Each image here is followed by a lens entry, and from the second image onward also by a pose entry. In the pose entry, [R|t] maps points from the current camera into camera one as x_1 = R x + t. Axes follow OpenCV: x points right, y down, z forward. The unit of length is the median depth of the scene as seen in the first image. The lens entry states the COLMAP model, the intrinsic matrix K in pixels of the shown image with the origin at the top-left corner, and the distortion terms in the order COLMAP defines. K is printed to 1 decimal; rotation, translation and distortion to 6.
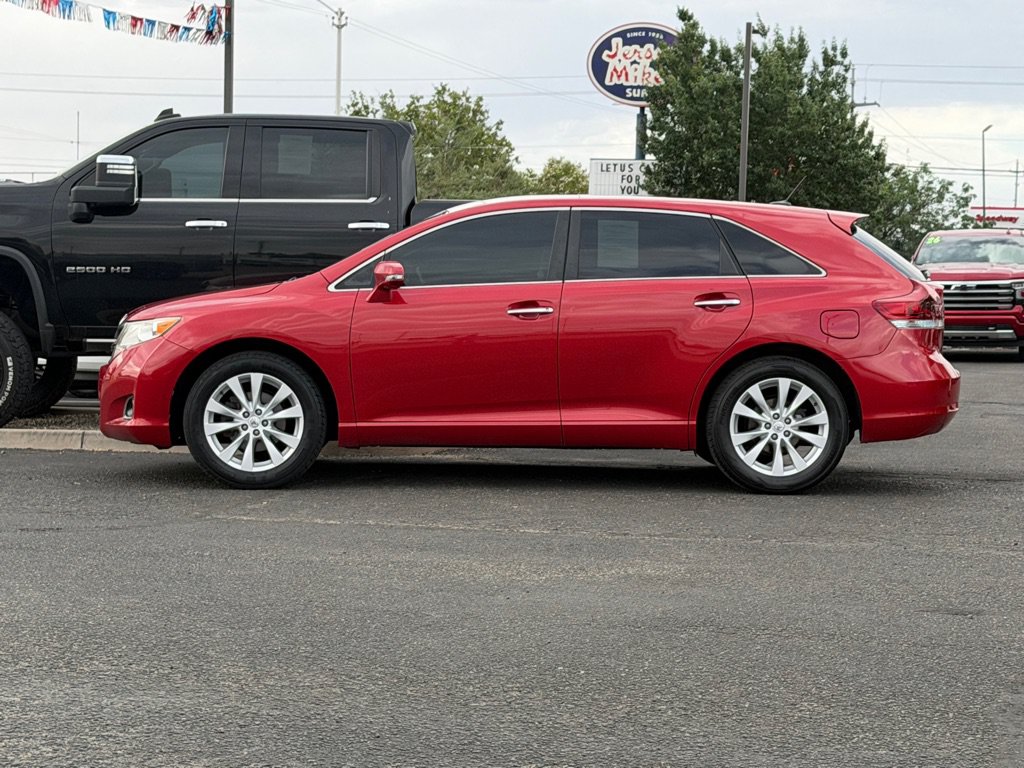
lens RADIAL K [[2321.7, 0, 501.9], [0, 2321.7, 401.6], [0, 0, 1]] dist [0.150392, 0.000000]
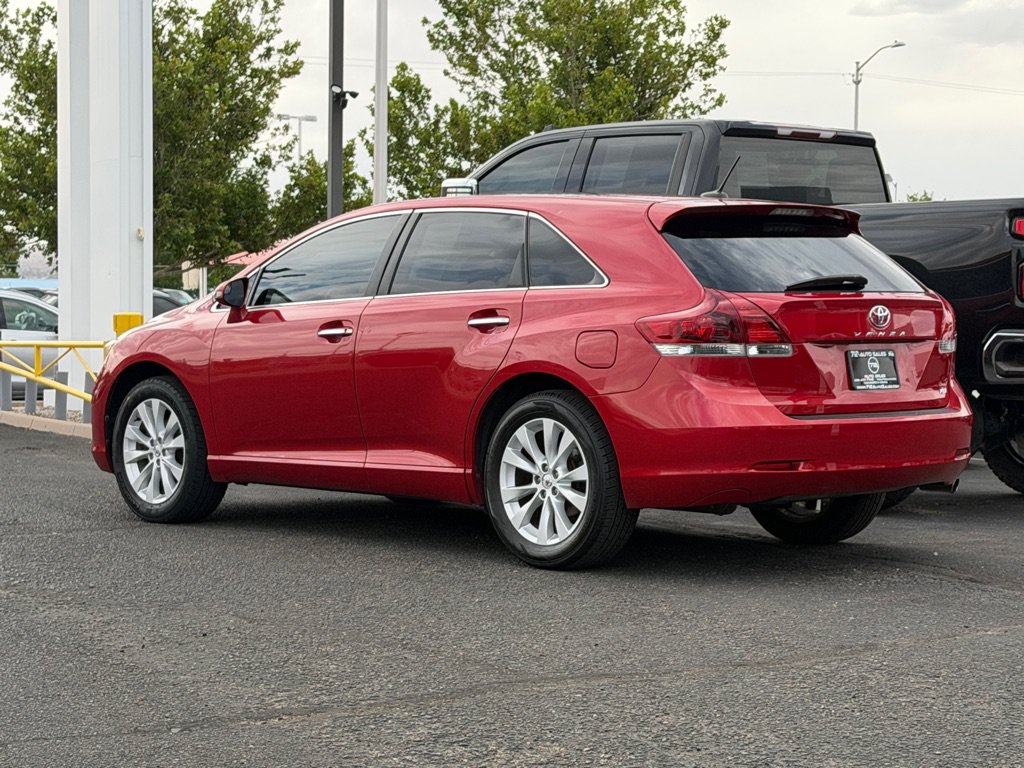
lens RADIAL K [[2321.7, 0, 494.0], [0, 2321.7, 392.6], [0, 0, 1]] dist [0.150392, 0.000000]
pose [[0.662928, 0.016343, -0.748505, 0.558450], [-0.038249, 0.999195, -0.012060, -0.007013], [0.747705, 0.036624, 0.663020, 0.383817]]
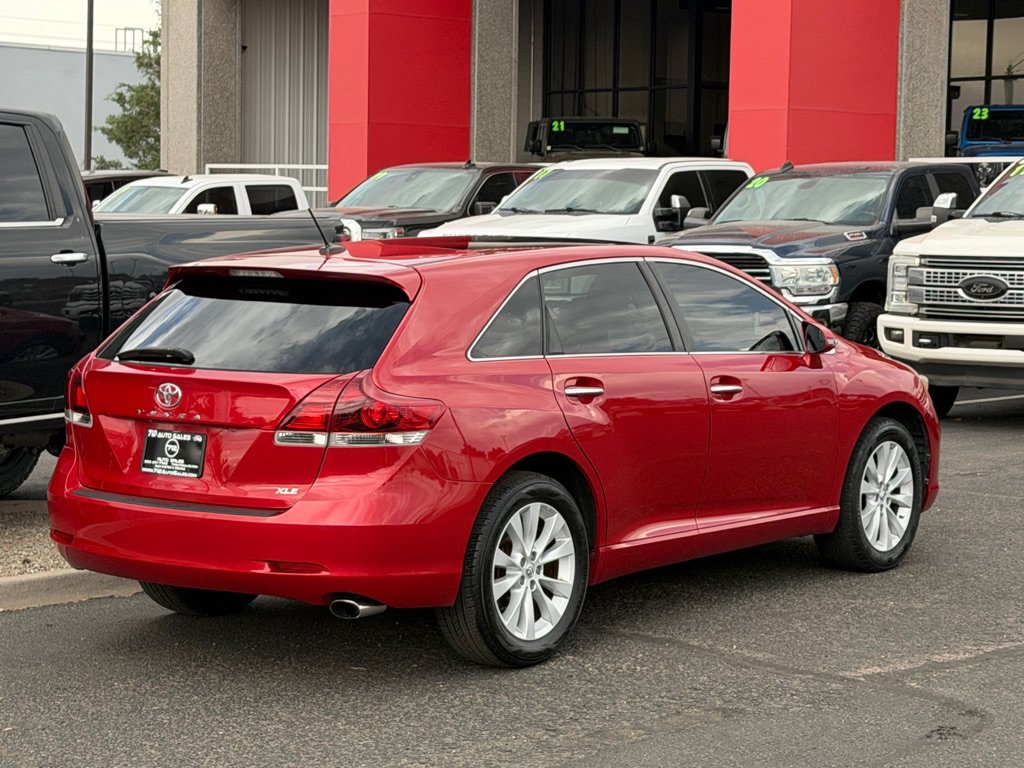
lens RADIAL K [[2321.7, 0, 511.3], [0, 2321.7, 386.5], [0, 0, 1]] dist [0.150392, 0.000000]
pose [[-0.629190, 0.054047, -0.775370, 0.545950], [-0.058369, 0.991477, 0.116475, -0.111277], [0.775057, 0.118542, -0.620673, 1.285172]]
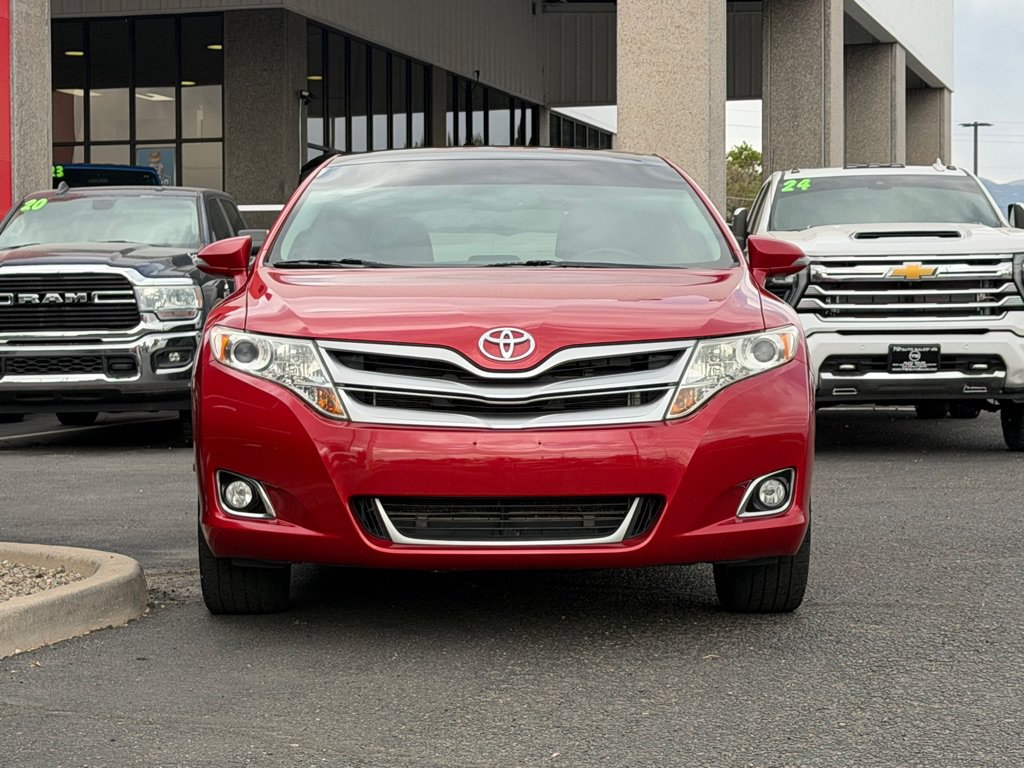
lens RADIAL K [[2321.7, 0, 521.7], [0, 2321.7, 373.7], [0, 0, 1]] dist [0.150392, 0.000000]
pose [[-0.107444, 0.013152, -0.994124, 0.548346], [-0.054842, 0.998312, 0.019134, -0.029041], [0.992697, 0.056576, -0.106542, 0.911130]]
